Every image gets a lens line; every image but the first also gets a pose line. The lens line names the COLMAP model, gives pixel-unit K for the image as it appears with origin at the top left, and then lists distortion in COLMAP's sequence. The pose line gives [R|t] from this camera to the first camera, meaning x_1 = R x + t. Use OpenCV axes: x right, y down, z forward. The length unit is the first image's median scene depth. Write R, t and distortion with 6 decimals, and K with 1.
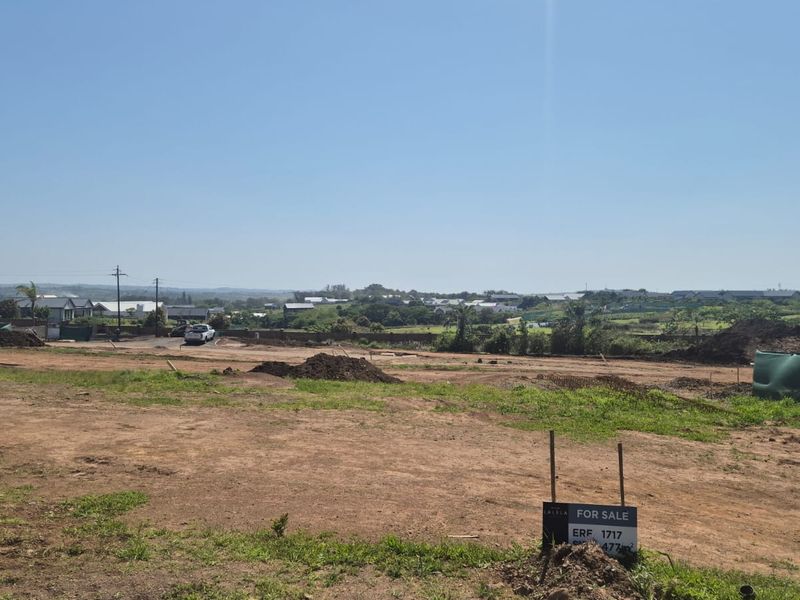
lens RADIAL K [[672.5, 0, 399.5], [0, 672.5, 280.2], [0, 0, 1]] dist [0.081454, -0.071404]
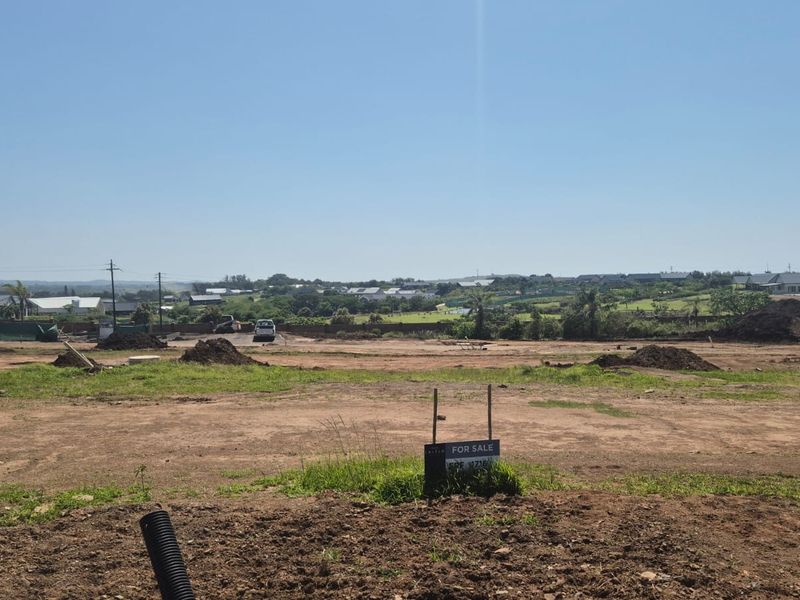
lens RADIAL K [[674.8, 0, 400.0], [0, 674.8, 300.0], [0, 0, 1]] dist [0.081968, -0.080089]
pose [[0.988451, -0.023970, 0.149635, -0.189368], [0.016967, 0.998708, 0.047899, -0.004567], [-0.150590, -0.044807, 0.987580, 0.011178]]
